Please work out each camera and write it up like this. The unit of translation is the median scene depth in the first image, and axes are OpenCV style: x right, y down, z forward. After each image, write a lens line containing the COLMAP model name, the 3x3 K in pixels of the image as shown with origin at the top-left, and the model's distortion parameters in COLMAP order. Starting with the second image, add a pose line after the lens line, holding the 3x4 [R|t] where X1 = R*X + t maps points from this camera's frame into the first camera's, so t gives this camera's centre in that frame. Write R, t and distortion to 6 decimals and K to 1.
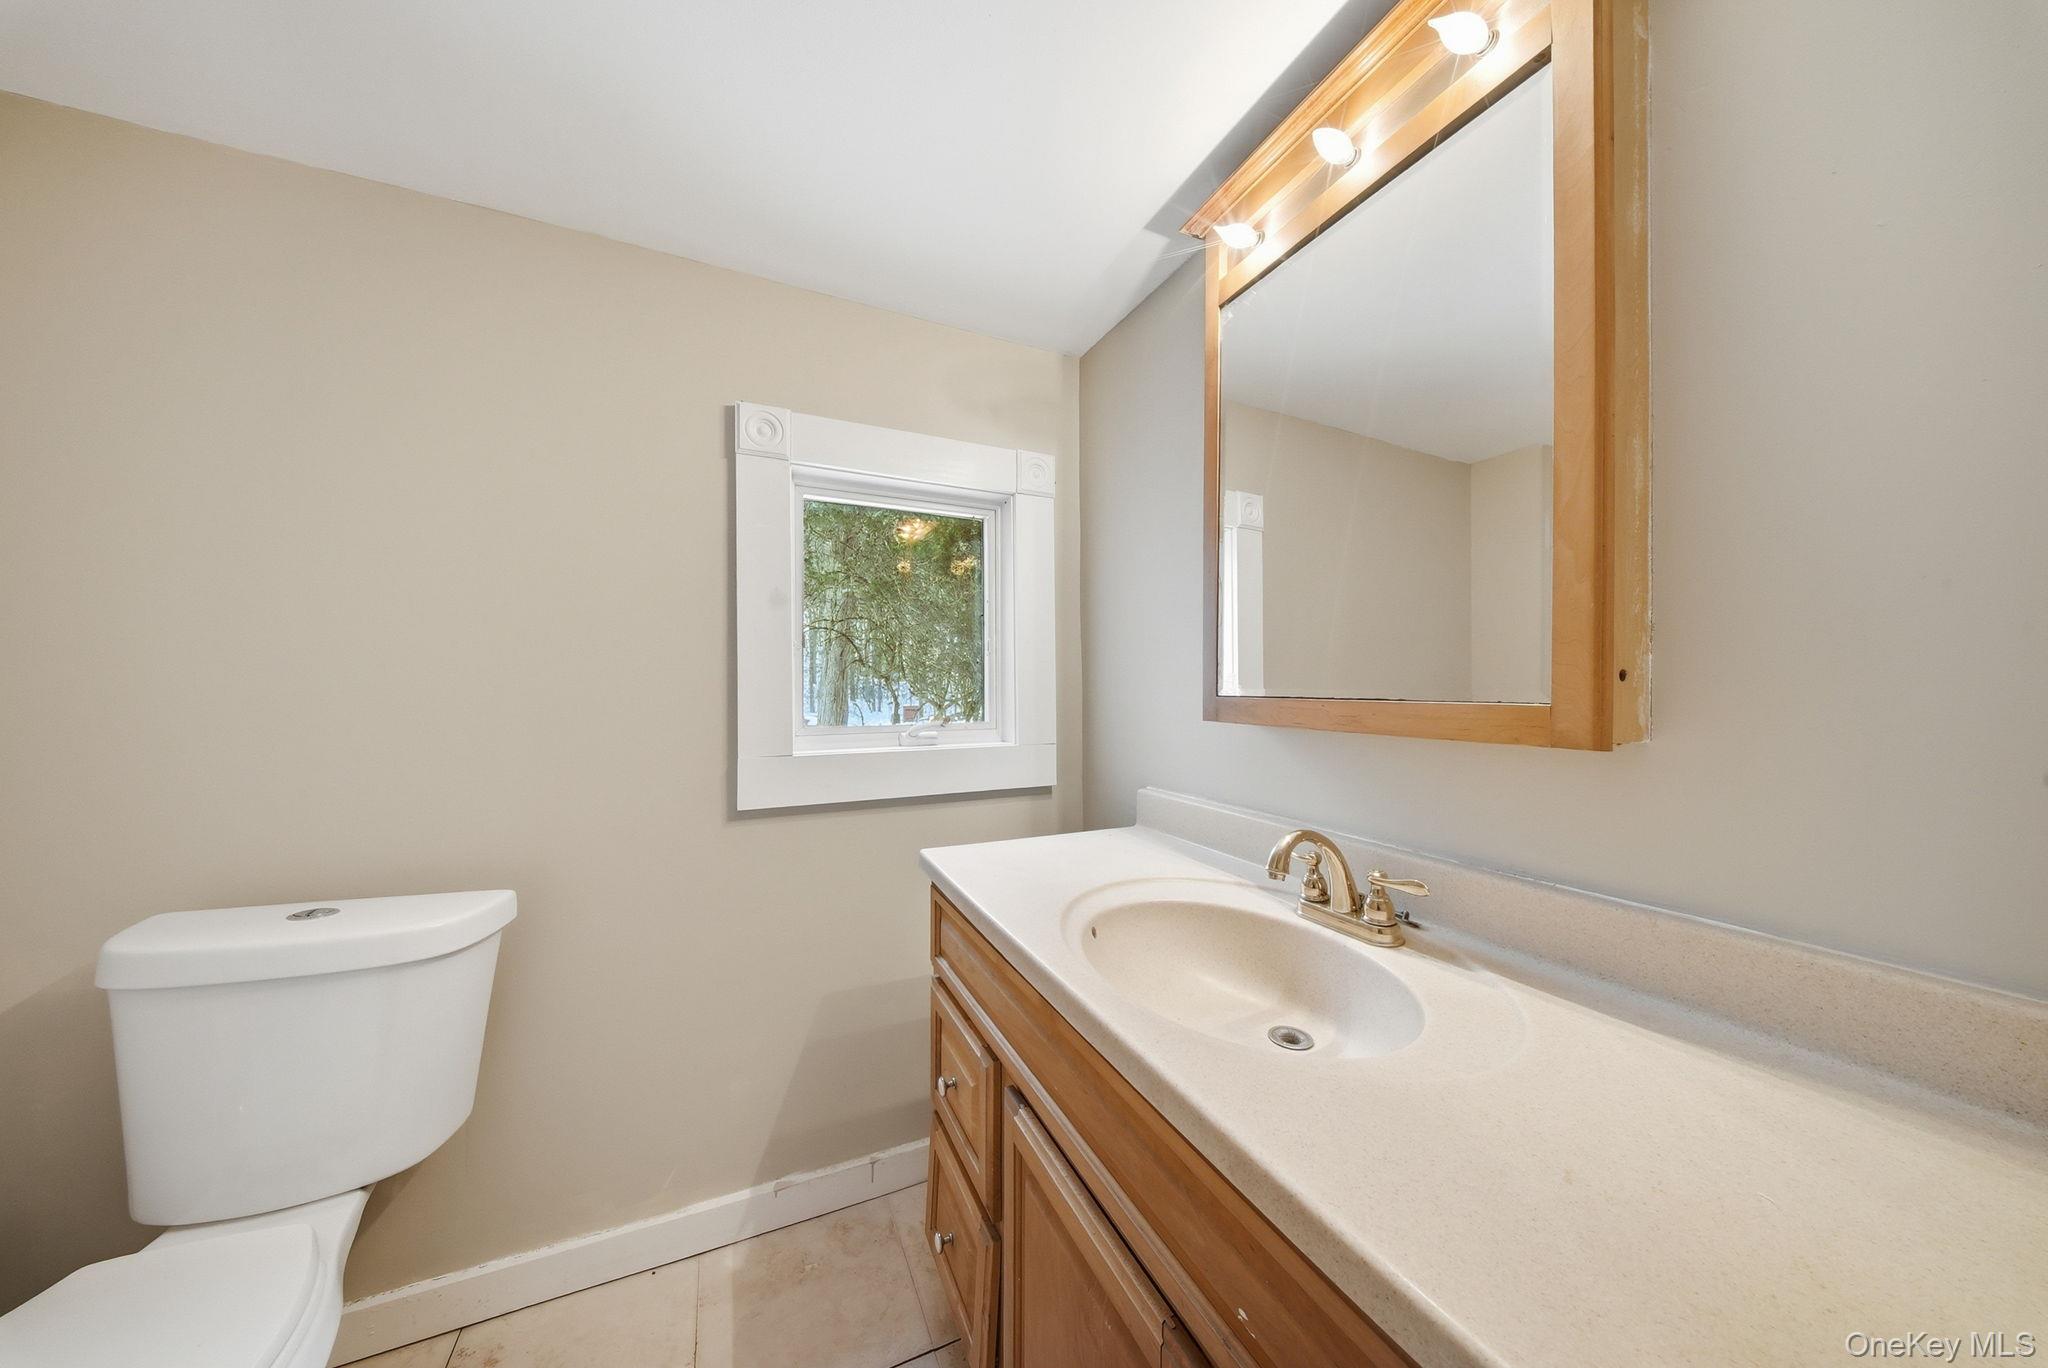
lens RADIAL K [[614.1, 0, 1030.1], [0, 614.1, 686.7], [0, 0, 1]] dist [-0.001702, -0.001197]
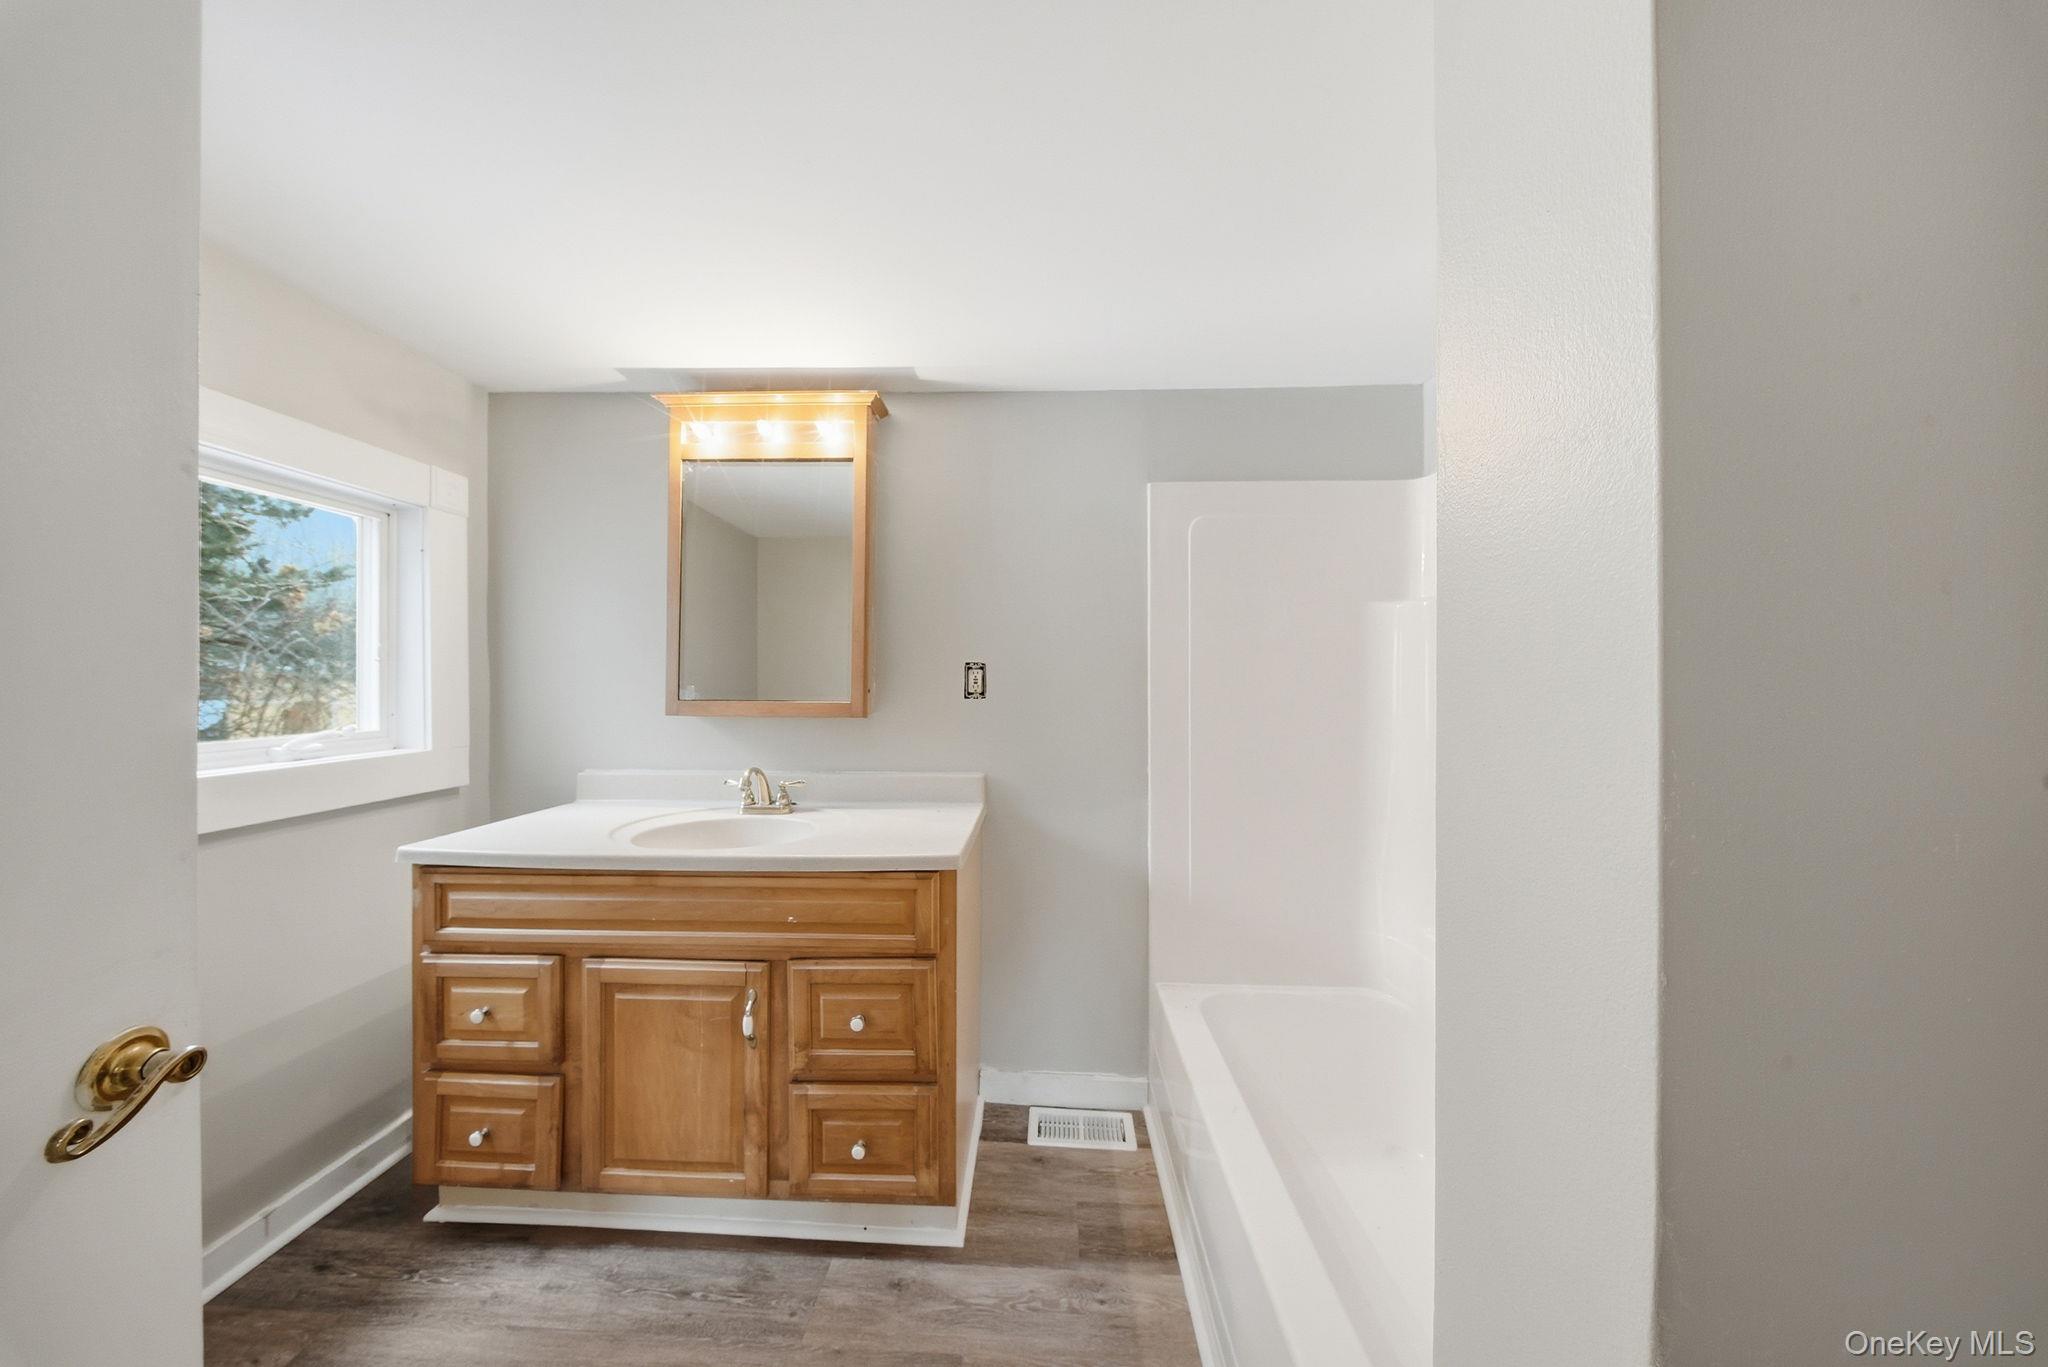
lens RADIAL K [[614.1, 0, 1023.9], [0, 614.1, 685.2], [0, 0, 1]] dist [-0.001702, -0.001197]
pose [[0.438606, 0.002110, 0.898677, -0.756196], [-0.006662, 0.999977, 0.000903, -0.032829], [-0.898655, -0.006383, 0.438610, -0.533933]]
